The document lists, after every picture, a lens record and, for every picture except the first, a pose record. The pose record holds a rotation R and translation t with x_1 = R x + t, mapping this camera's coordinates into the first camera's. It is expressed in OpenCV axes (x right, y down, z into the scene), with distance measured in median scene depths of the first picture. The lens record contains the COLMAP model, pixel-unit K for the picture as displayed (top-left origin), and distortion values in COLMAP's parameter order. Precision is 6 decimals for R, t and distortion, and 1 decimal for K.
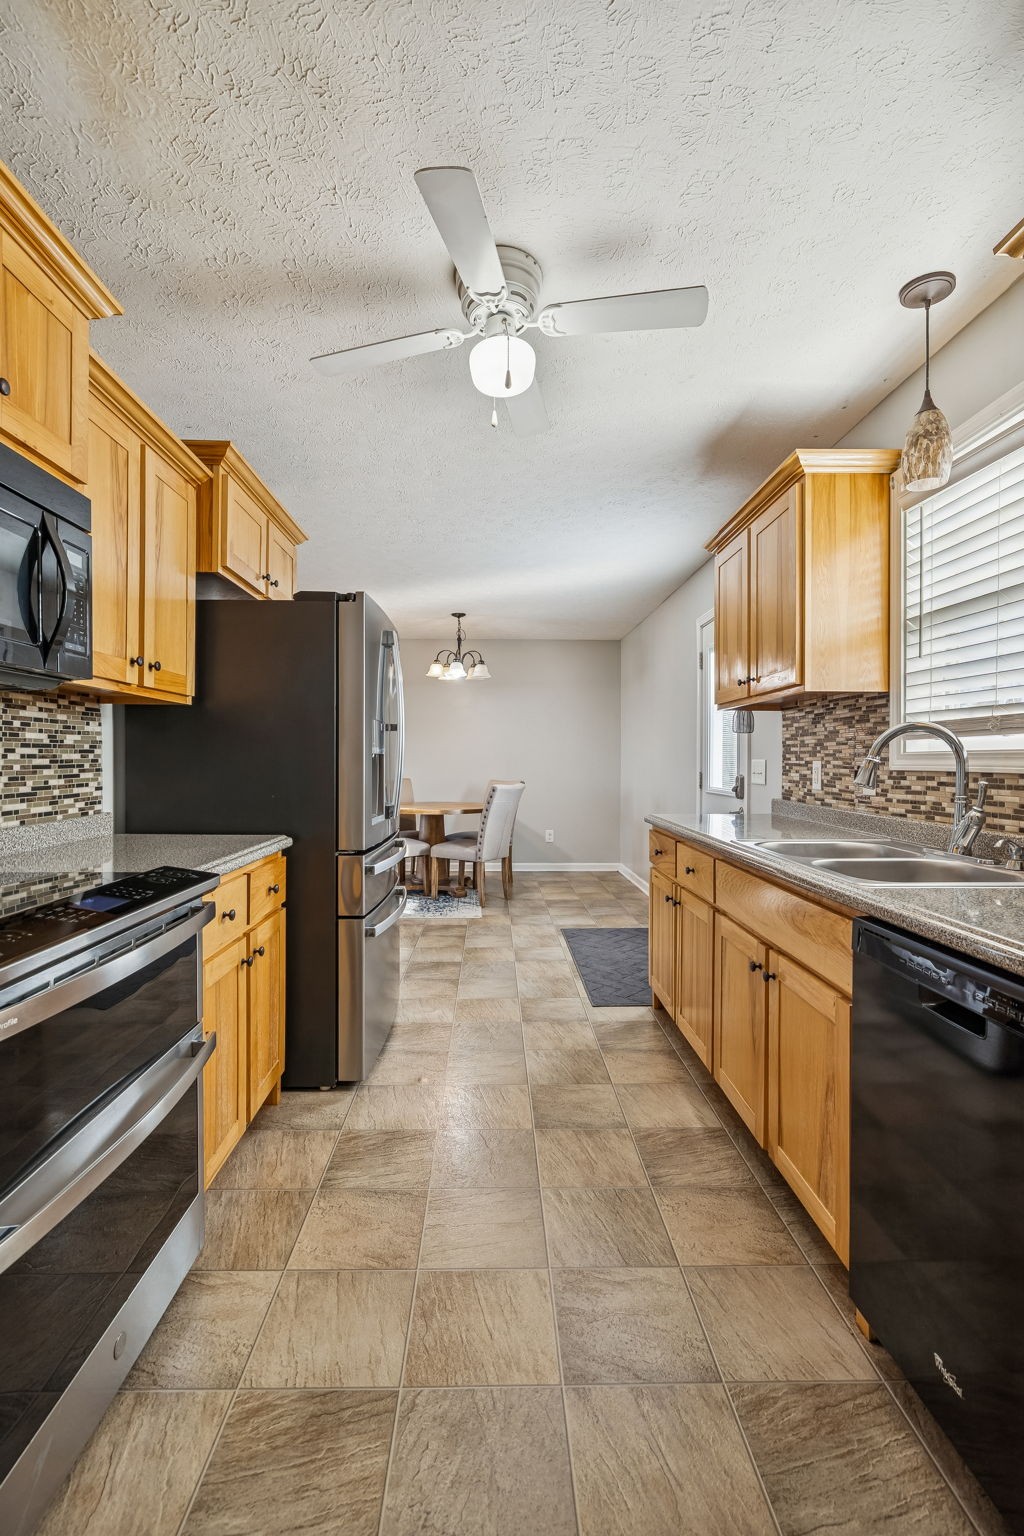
lens RADIAL K [[689.7, 0, 510.1], [0, 689.7, 763.9], [0, 0, 1]] dist [-0.004051, 0.000519]
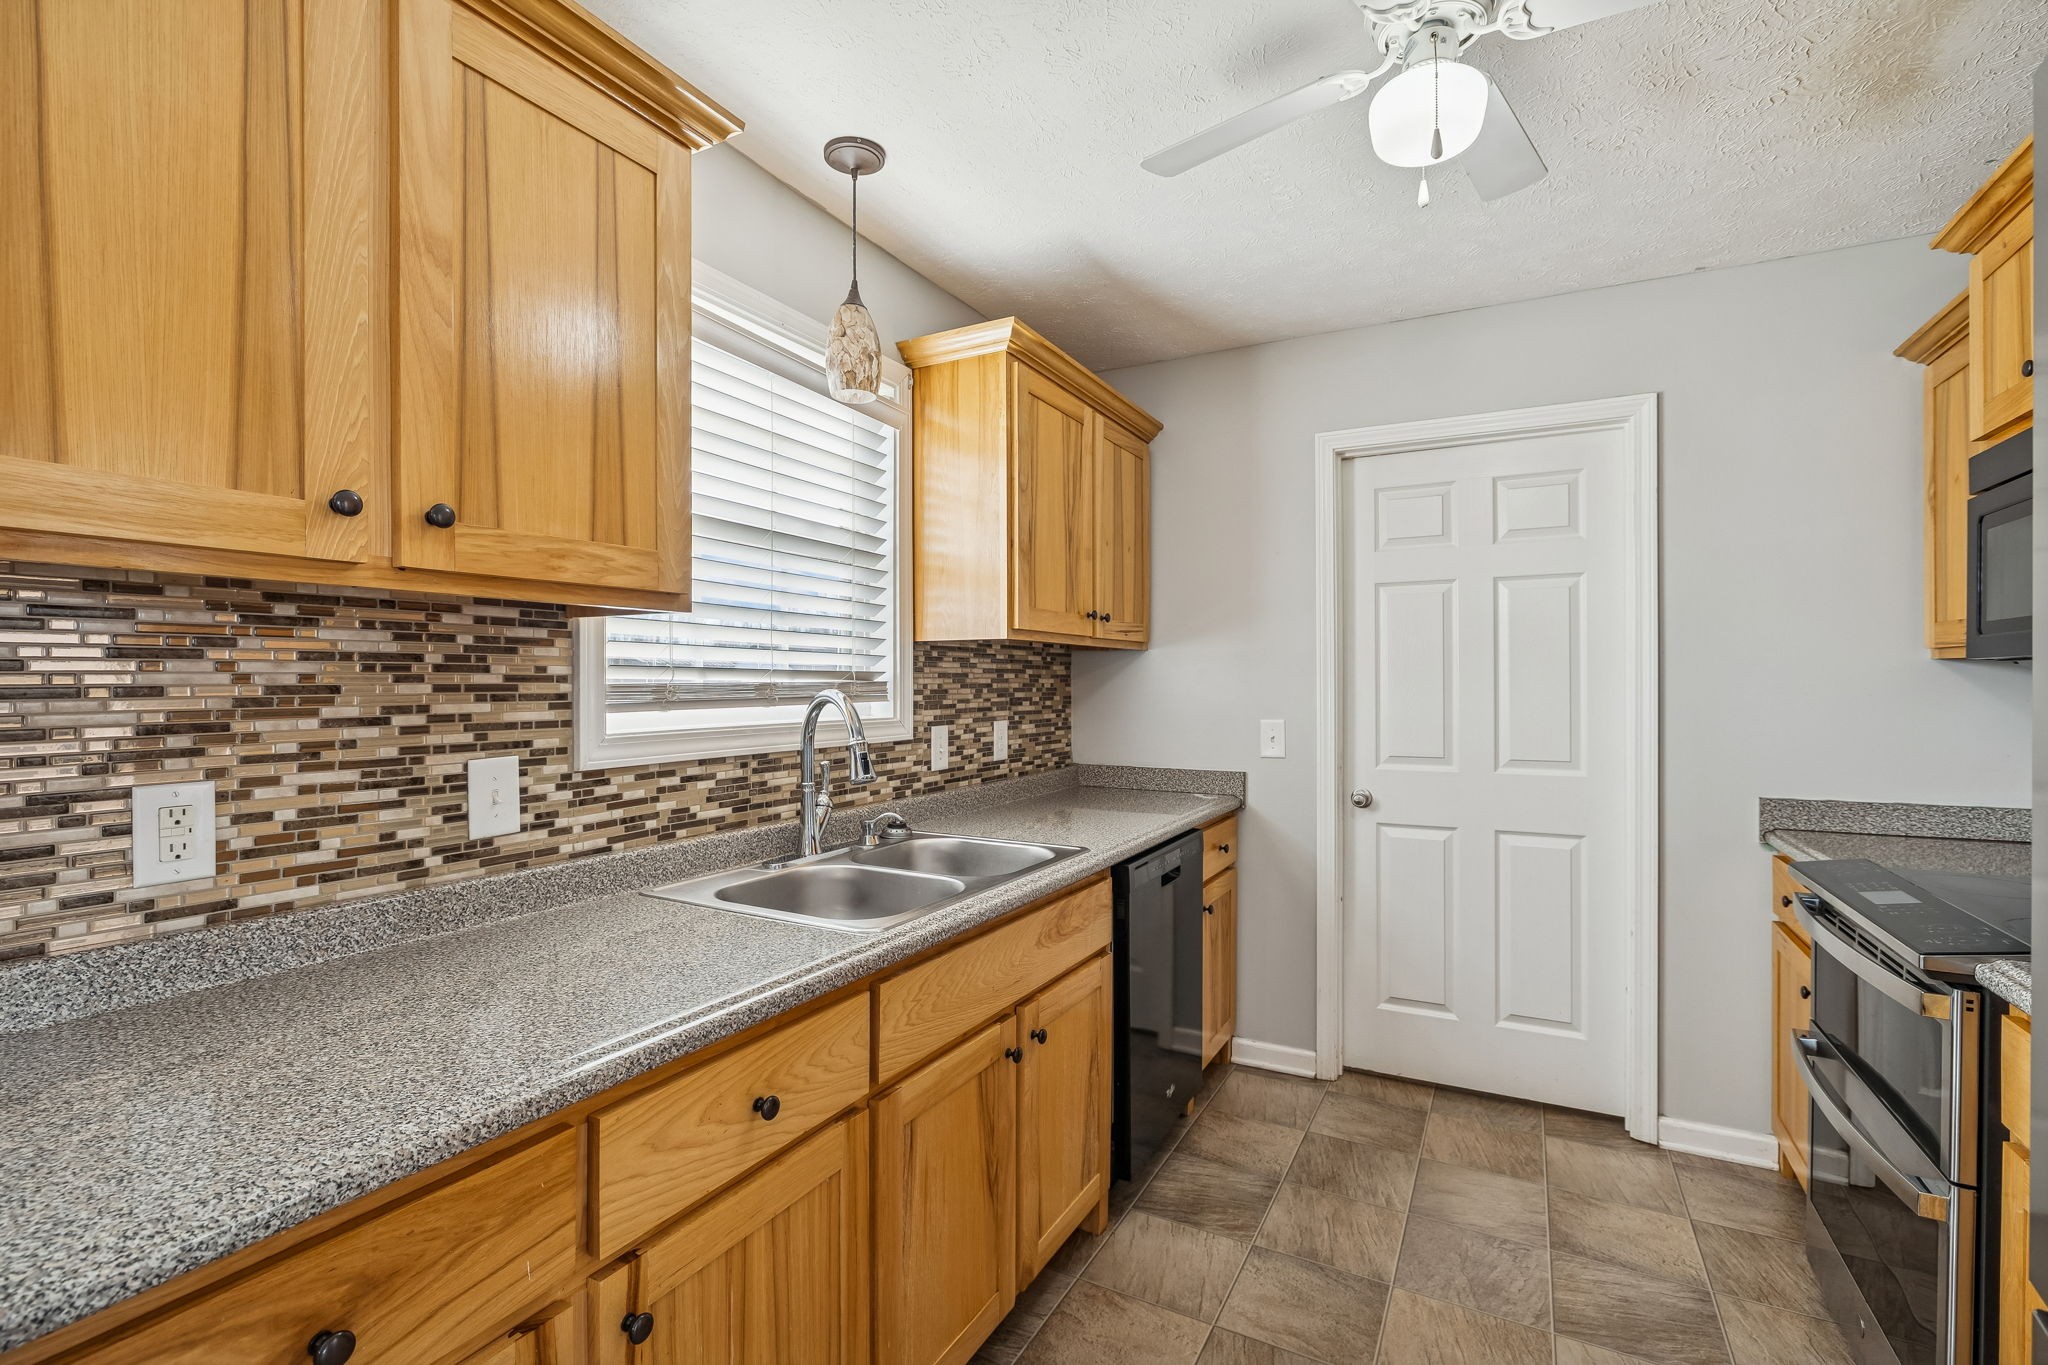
lens RADIAL K [[919.7, 0, 1026.9], [0, 919.7, 681.6], [0, 0, 1]] dist [-0.004051, 0.000519]
pose [[-0.869341, -0.001770, 0.494210, -0.084301], [0.001418, 0.999981, 0.006074, -0.063491], [-0.494211, 0.005981, -0.869321, 1.471168]]
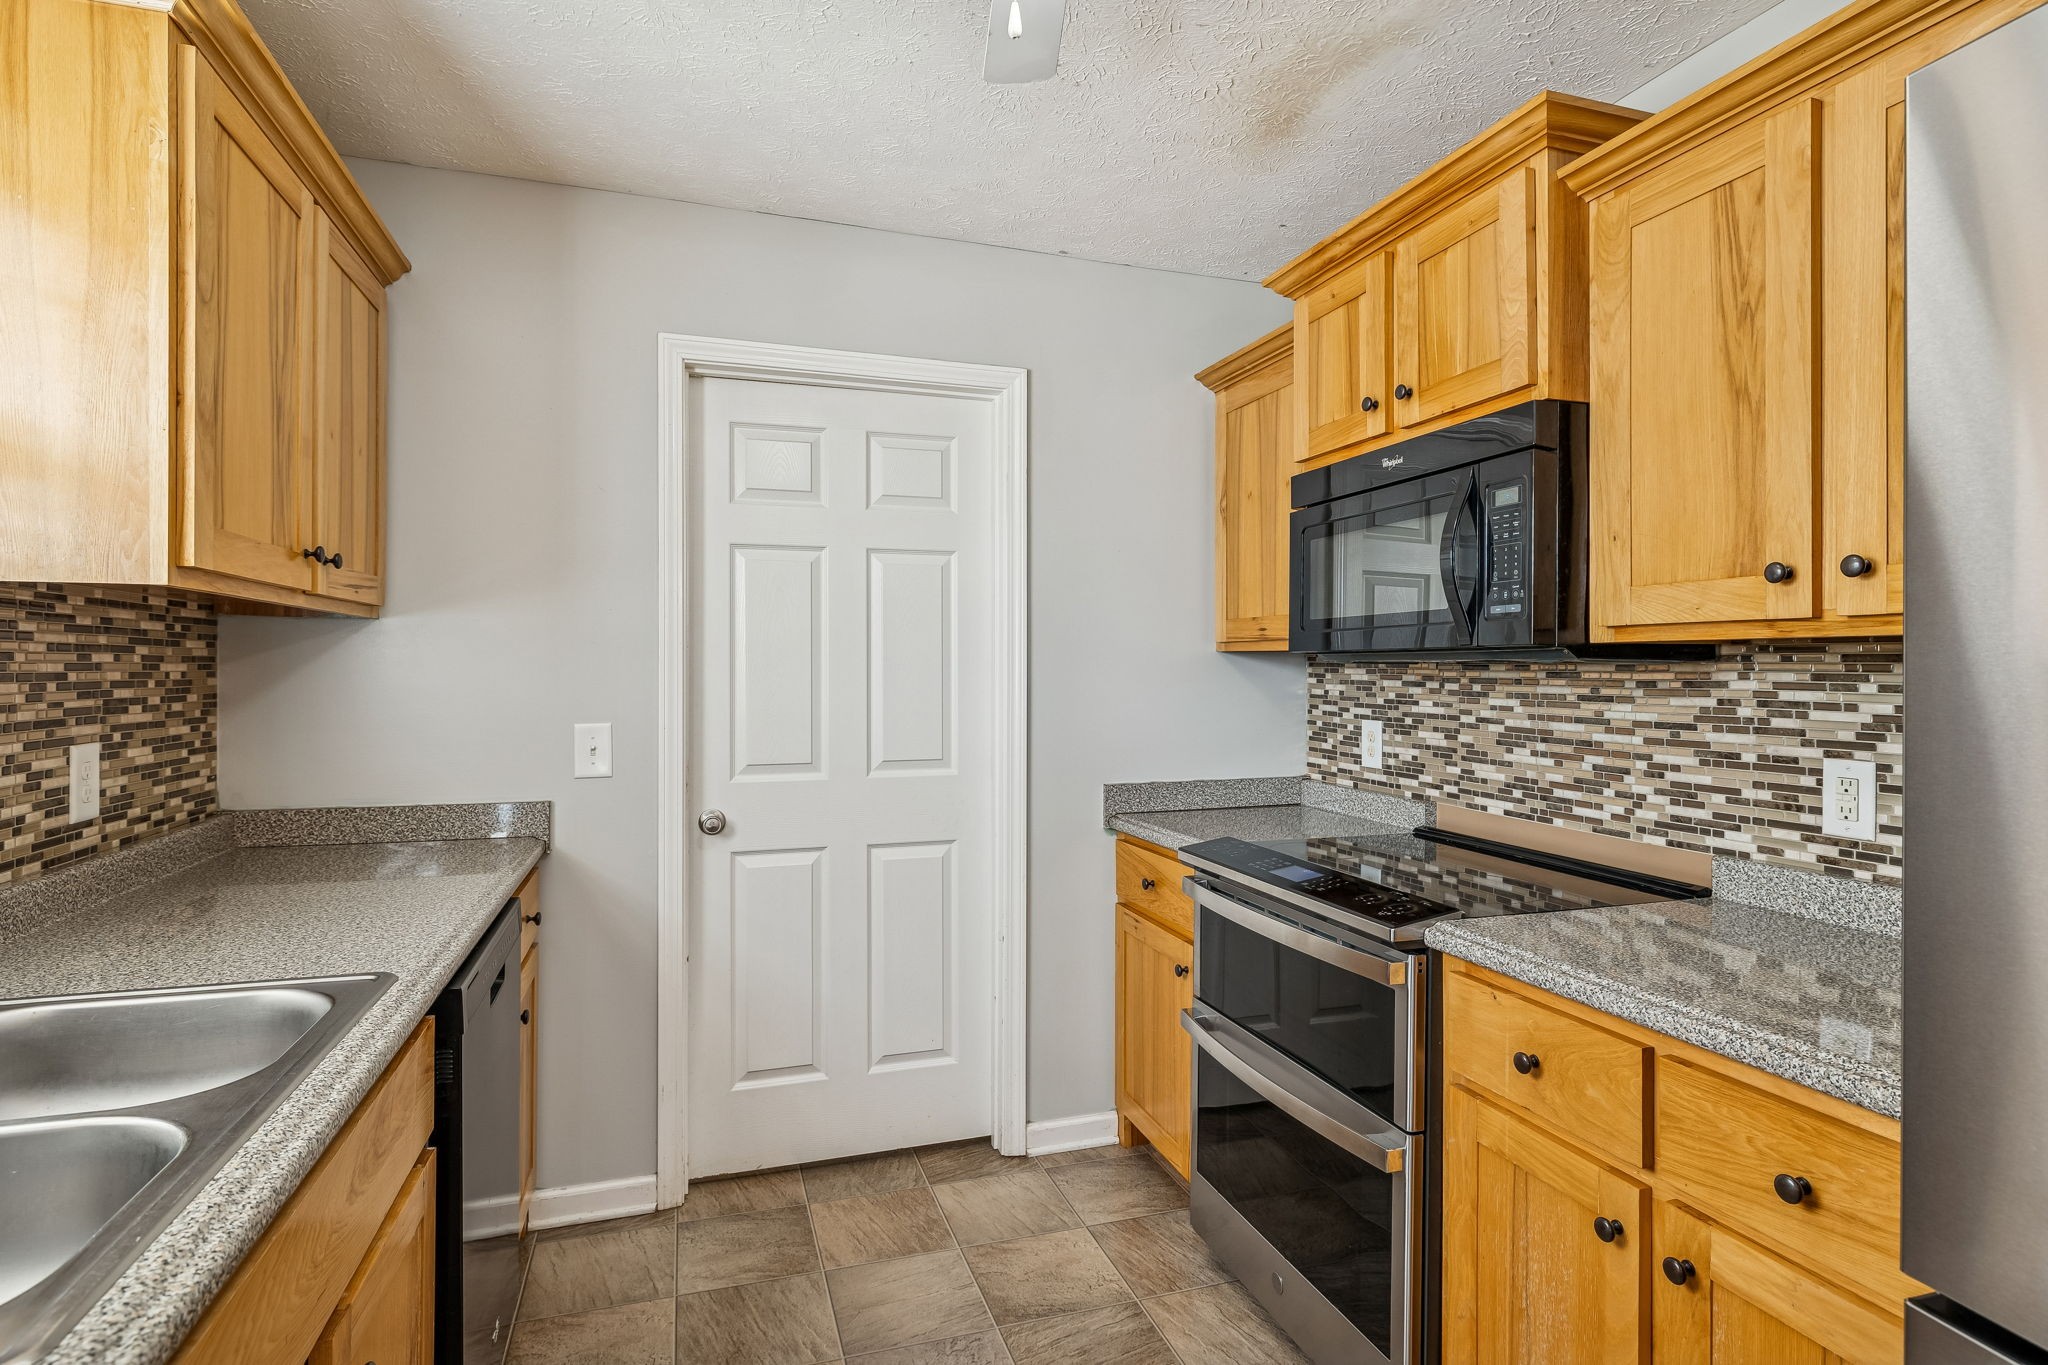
lens RADIAL K [[1052.6, 0, 1032.7], [0, 1052.6, 668.0], [0, 0, 1]] dist [-0.000848, 0.000893]
pose [[-0.956223, -0.005484, -0.292587, 0.151753], [-0.006878, 0.999969, 0.003734, -0.063829], [0.292558, 0.005583, -0.956232, 1.297874]]
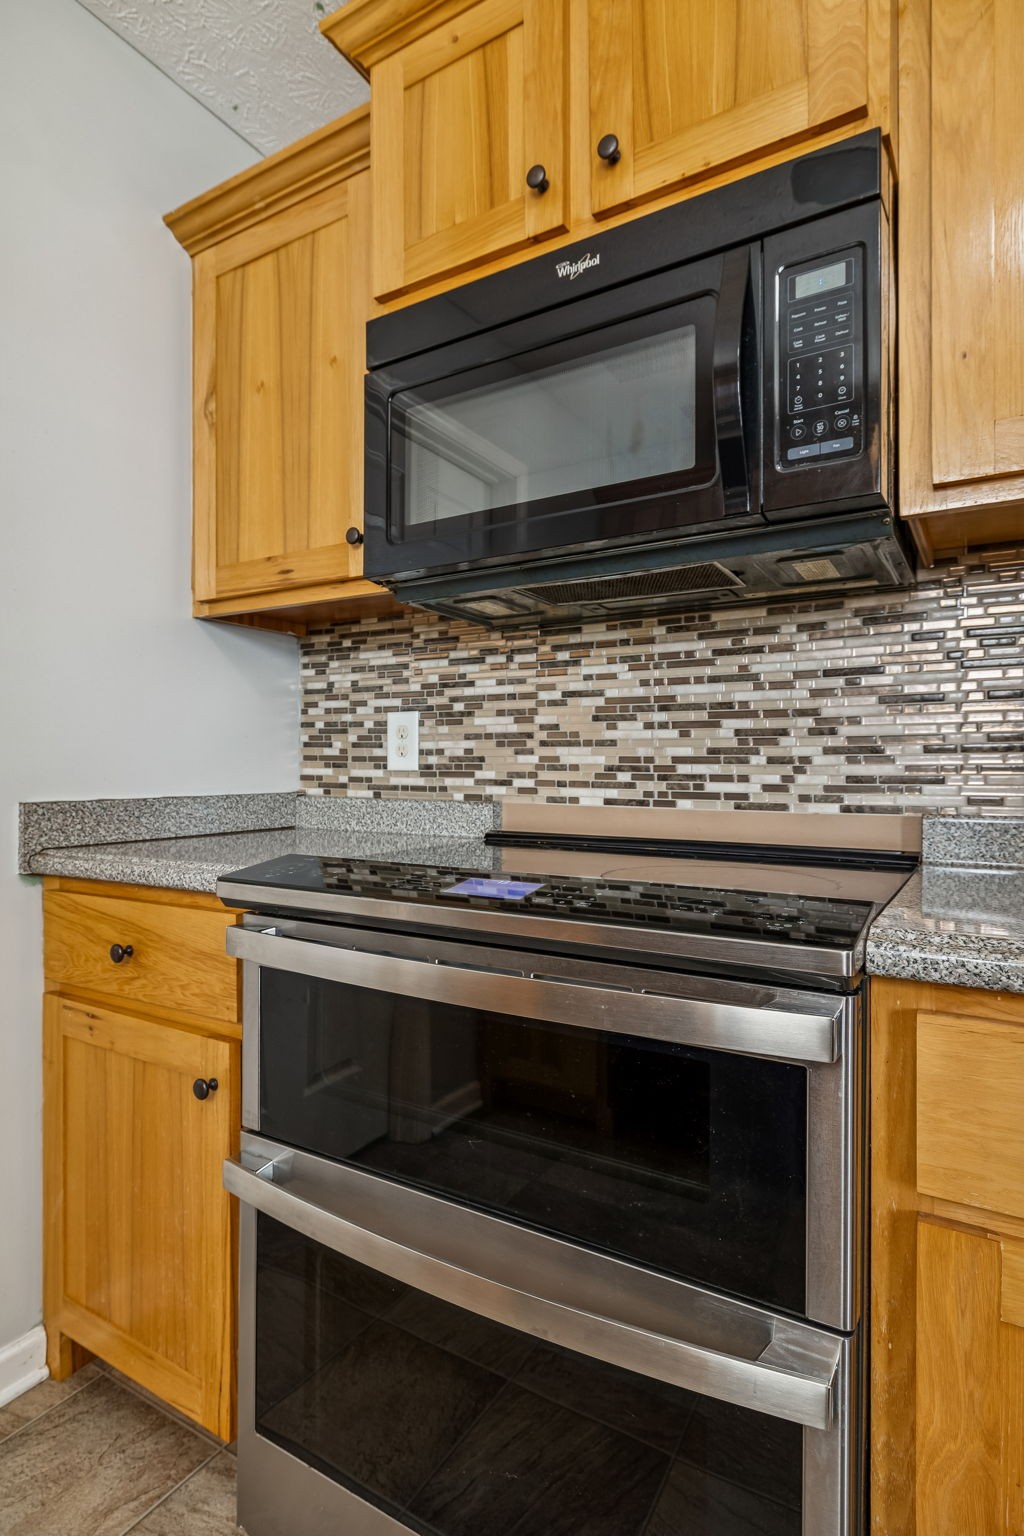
lens RADIAL K [[818.3, 0, 506.5], [0, 818.3, 768.6], [0, 0, 1]] dist [-0.001154, -0.000116]
pose [[-0.544631, -0.004218, -0.838665, 0.010290], [-0.008018, 0.999968, 0.000178, 0.050922], [0.838637, 0.006822, -0.544647, 0.747859]]
